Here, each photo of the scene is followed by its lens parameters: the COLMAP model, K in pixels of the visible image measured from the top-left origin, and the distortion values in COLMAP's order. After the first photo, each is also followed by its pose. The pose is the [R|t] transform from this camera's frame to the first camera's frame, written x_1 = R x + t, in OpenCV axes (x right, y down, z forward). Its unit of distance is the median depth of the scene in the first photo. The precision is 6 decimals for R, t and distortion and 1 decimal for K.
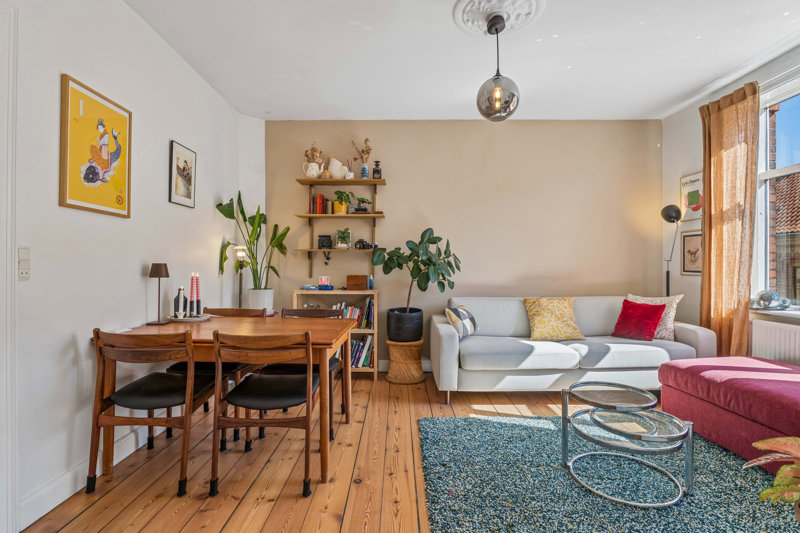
lens RADIAL K [[380.7, 0, 401.8], [0, 380.7, 266.3], [0, 0, 1]] dist [-0.011910, 0.000831]
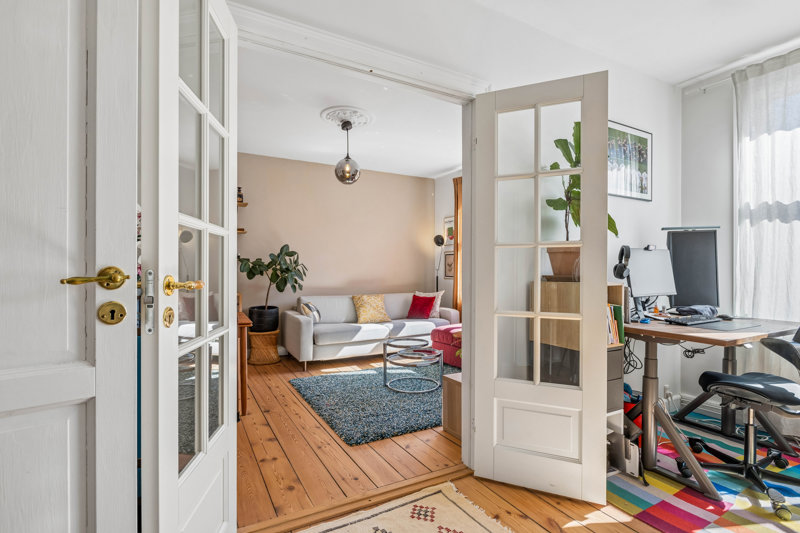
lens RADIAL K [[380.7, 0, 396.2], [0, 380.7, 272.5], [0, 0, 1]] dist [-0.011910, 0.000831]
pose [[0.882855, 0.001963, 0.469641, -0.225787], [-0.002895, 0.999995, 0.001263, -0.004957], [-0.469636, -0.002475, 0.882857, -0.373378]]
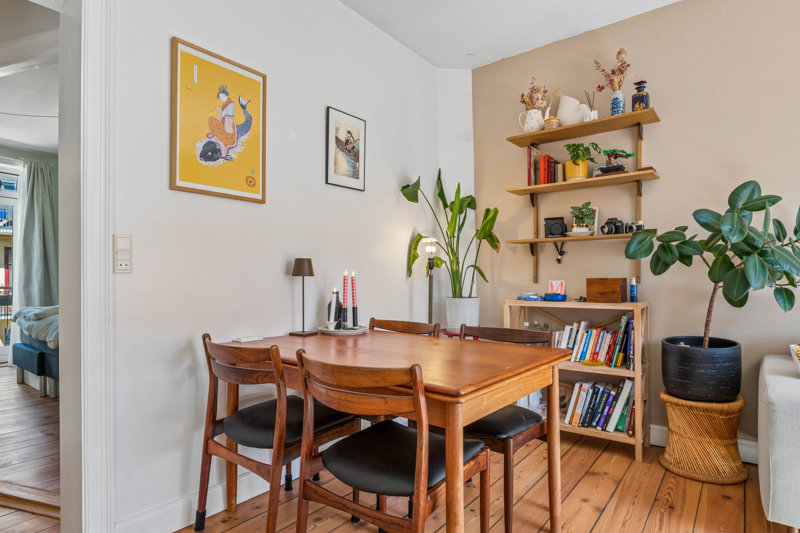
lens RADIAL K [[446.5, 0, 407.2], [0, 446.5, 276.4], [0, 0, 1]] dist [-0.017787, 0.000895]
pose [[0.787852, -0.012001, -0.615748, 0.079041], [0.008143, 0.999926, -0.009070, 0.028637], [0.615811, 0.002131, 0.787891, 0.285167]]
